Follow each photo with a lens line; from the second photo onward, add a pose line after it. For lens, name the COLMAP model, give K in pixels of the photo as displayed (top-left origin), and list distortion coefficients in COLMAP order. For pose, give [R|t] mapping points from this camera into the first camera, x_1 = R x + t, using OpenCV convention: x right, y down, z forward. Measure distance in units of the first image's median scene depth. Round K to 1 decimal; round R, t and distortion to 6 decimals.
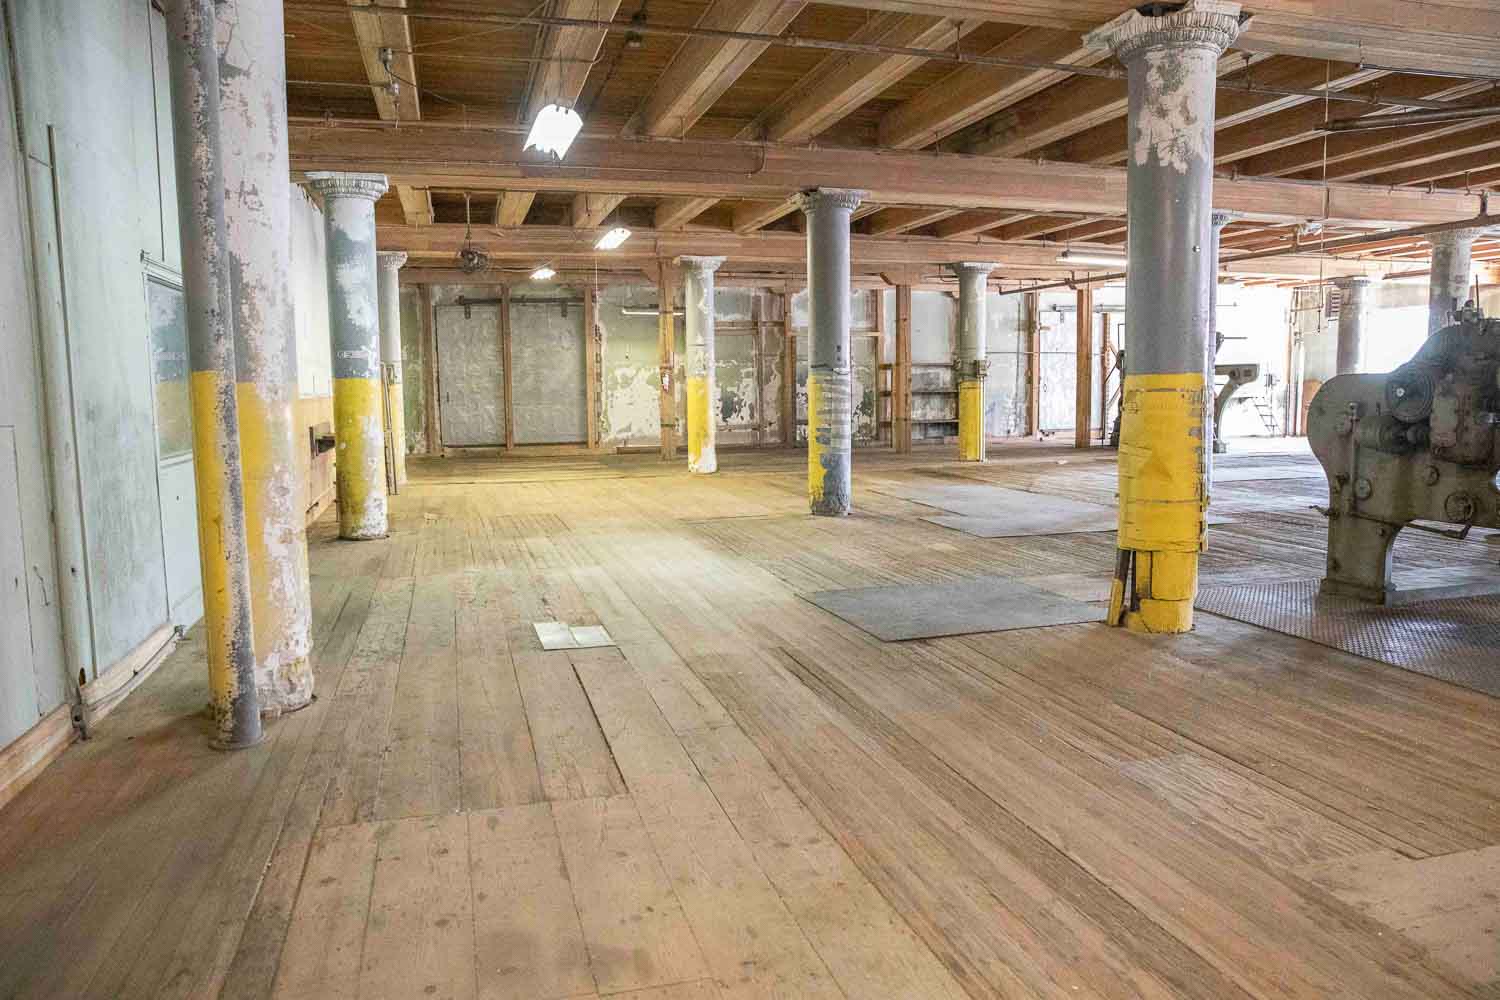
lens RADIAL K [[1052.0, 0, 756.8], [0, 1052.0, 508.0], [0, 0, 1]] dist [-0.069041, 0.035530]
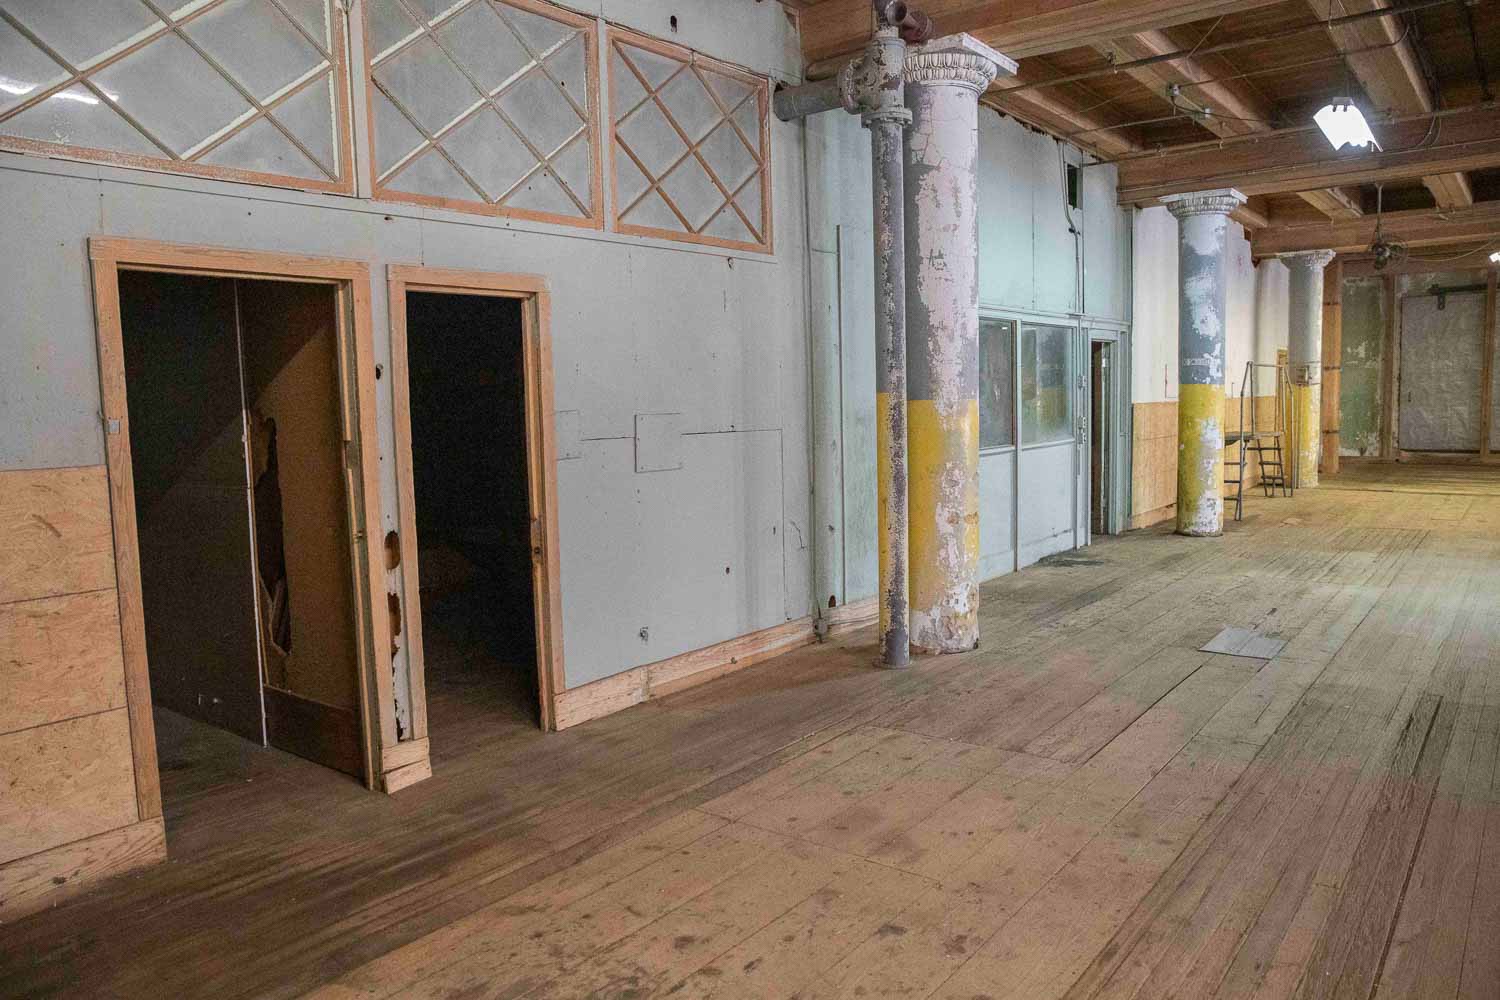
lens RADIAL K [[1052.0, 0, 753.8], [0, 1052.0, 501.4], [0, 0, 1]] dist [-0.069041, 0.035530]
pose [[0.589217, 0.074061, -0.804573, 0.458772], [-0.074423, 0.996532, 0.037229, -0.024070], [0.804540, 0.037943, 0.592686, 0.023314]]
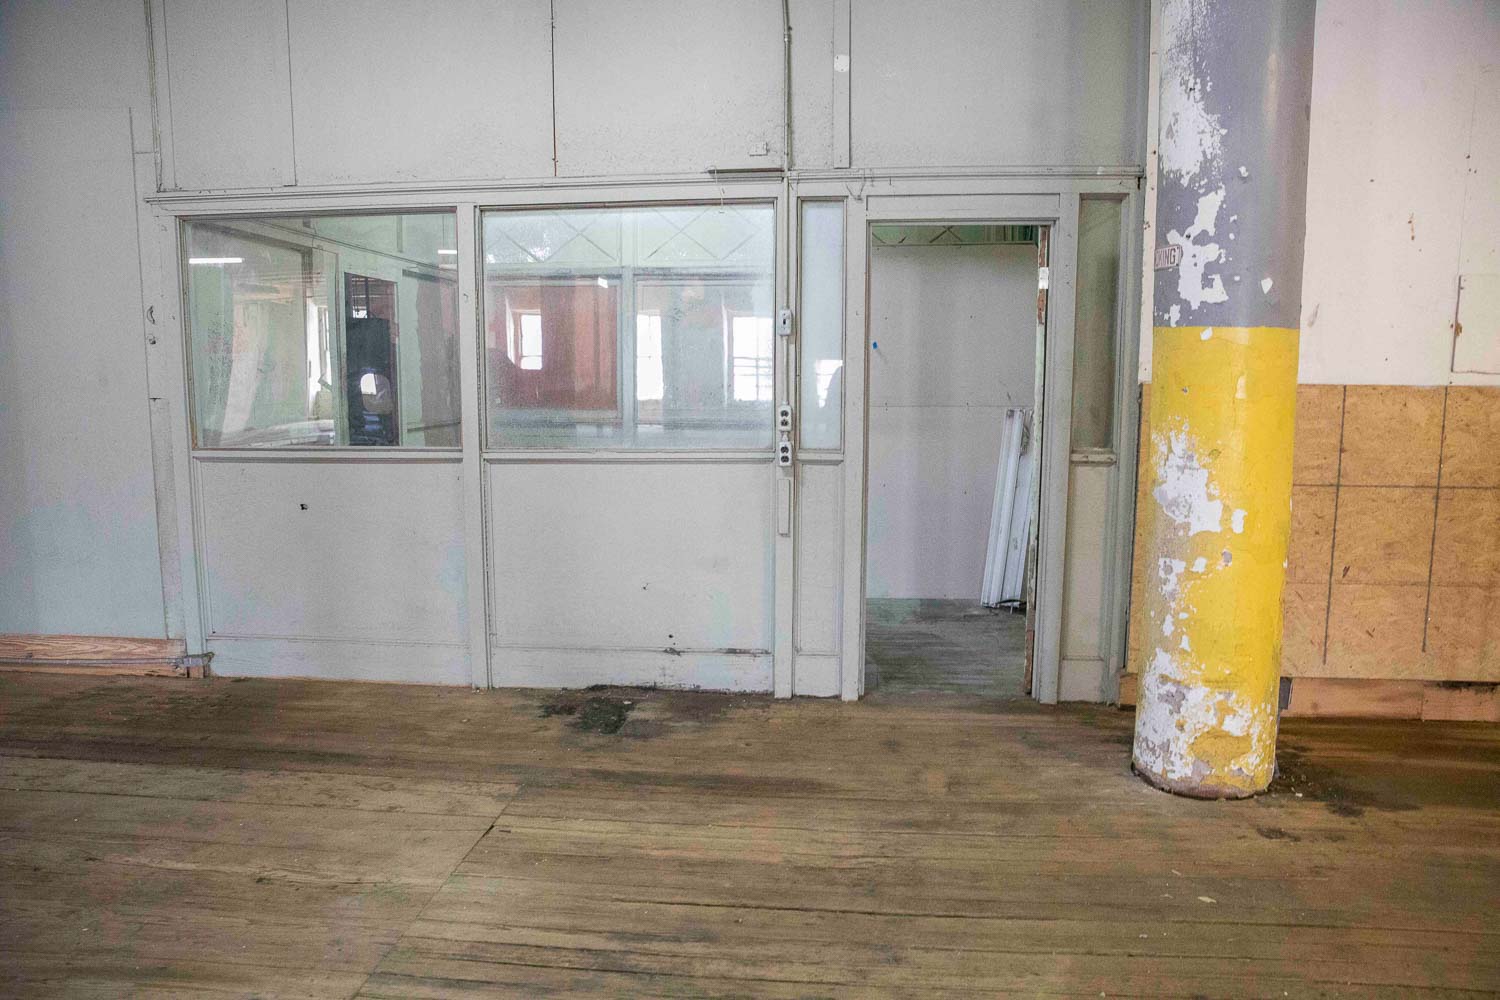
lens RADIAL K [[1052.0, 0, 753.1], [0, 1052.0, 504.8], [0, 0, 1]] dist [-0.069041, 0.035530]
pose [[-0.384624, 0.131532, -0.913654, -0.010655], [-0.101761, 0.977721, 0.183594, -0.252619], [0.917447, 0.163589, -0.362670, 2.194606]]
